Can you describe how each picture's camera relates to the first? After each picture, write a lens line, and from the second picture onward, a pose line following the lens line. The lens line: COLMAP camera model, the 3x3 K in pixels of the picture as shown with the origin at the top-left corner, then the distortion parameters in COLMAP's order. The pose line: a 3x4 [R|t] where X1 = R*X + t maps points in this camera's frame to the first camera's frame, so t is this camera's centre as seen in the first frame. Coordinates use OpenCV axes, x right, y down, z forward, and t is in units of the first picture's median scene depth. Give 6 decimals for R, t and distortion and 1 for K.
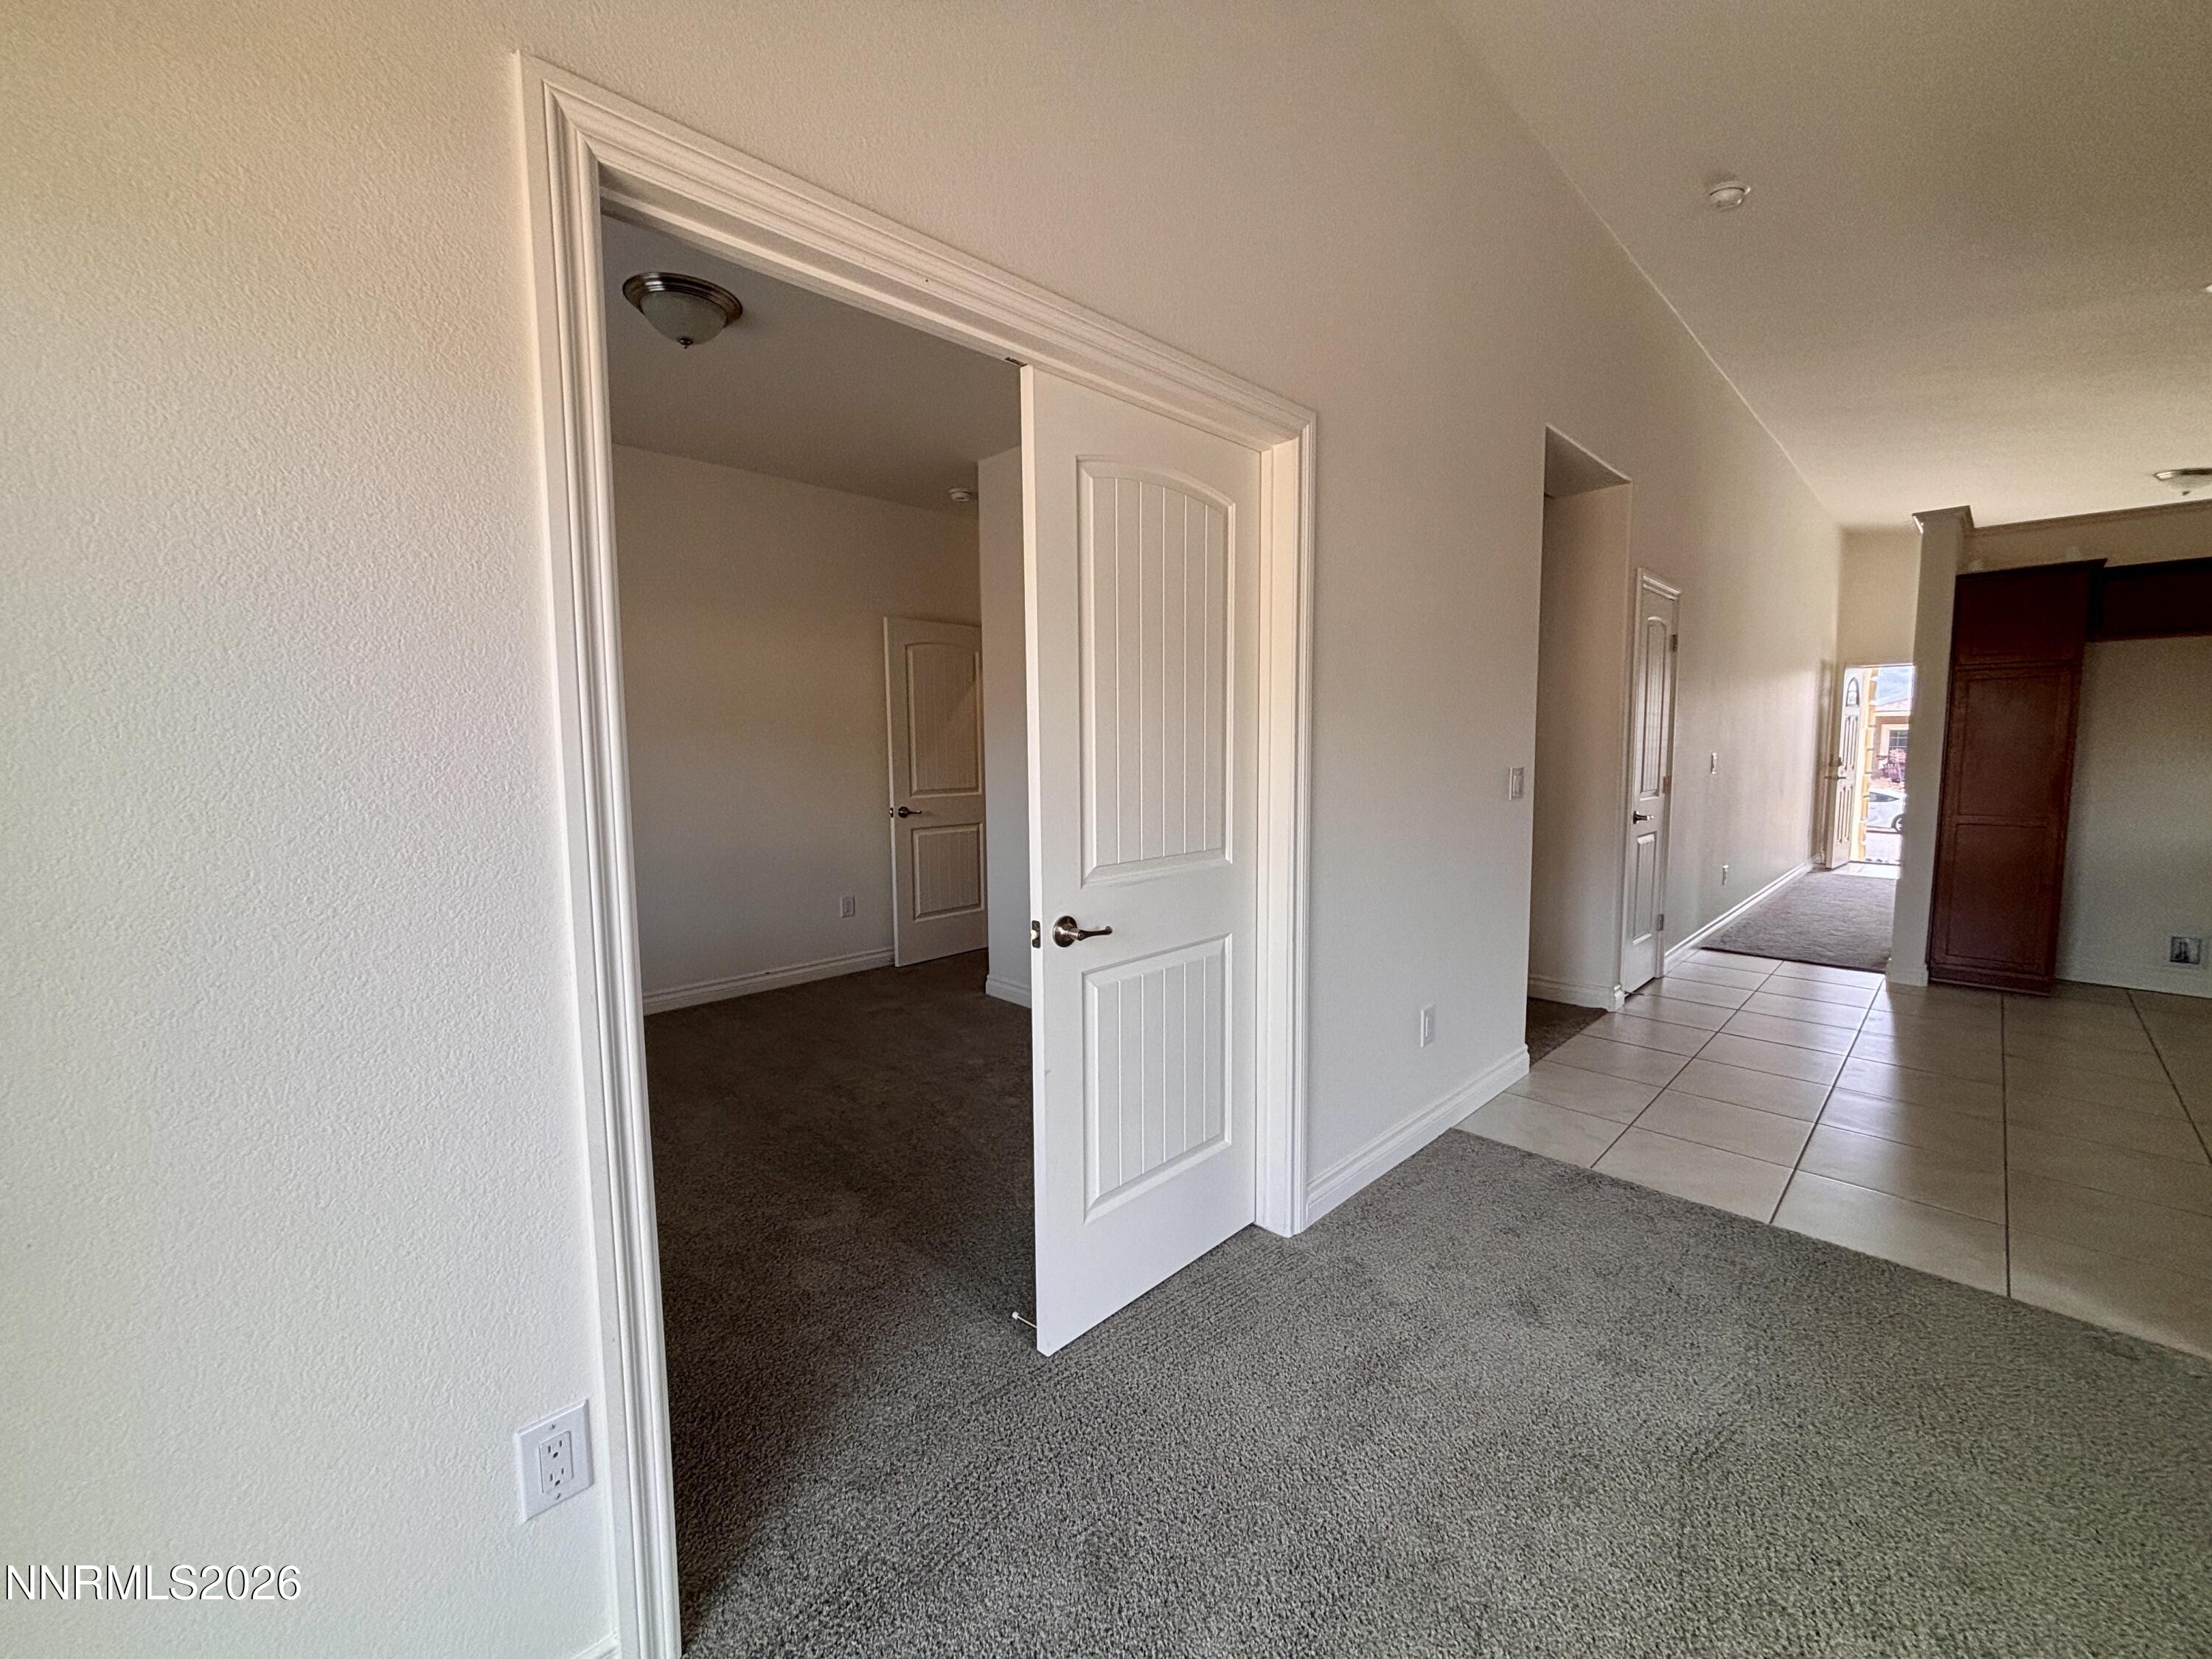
lens RADIAL K [[885.2, 0, 1105.1], [0, 885.2, 833.9], [0, 0, 1]] dist [-0.003500, 0.000045]
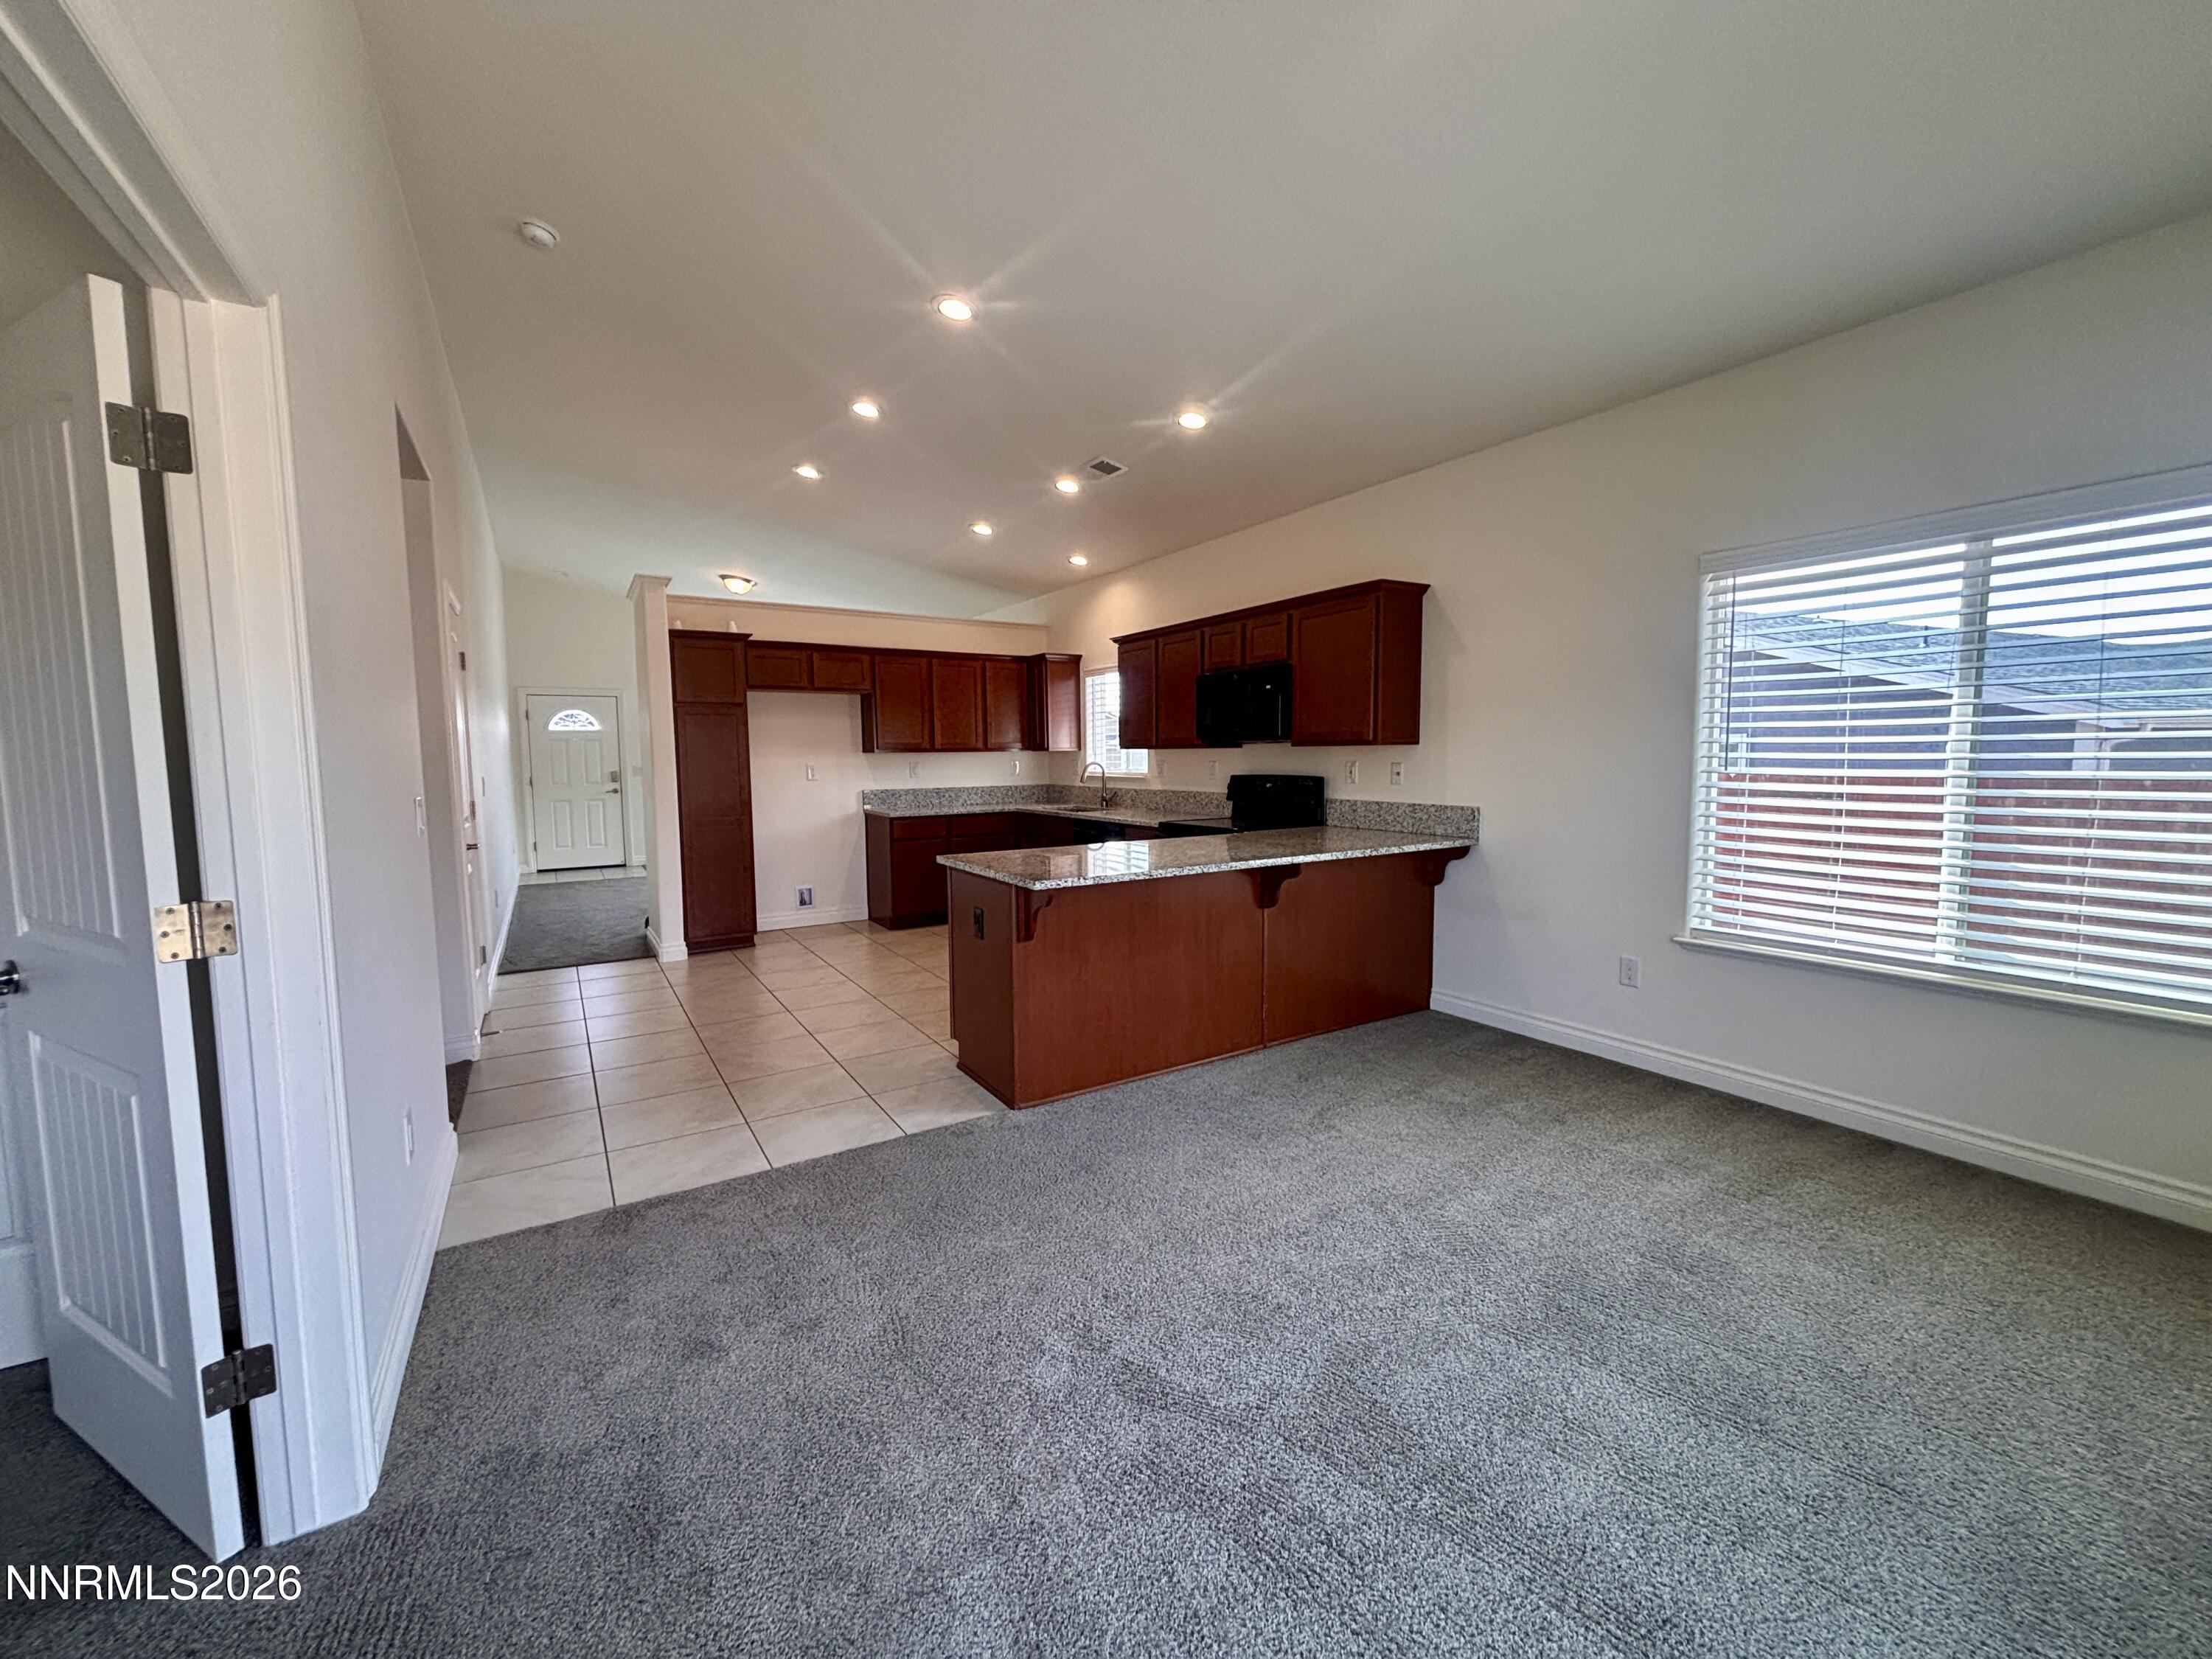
lens RADIAL K [[885.2, 0, 1110.6], [0, 885.2, 824.5], [0, 0, 1]] dist [-0.003500, 0.000045]
pose [[0.213726, -0.074134, 0.974077, -0.286289], [0.108131, 0.992785, 0.051832, -0.031091], [-0.970891, 0.094250, 0.220200, 0.260865]]
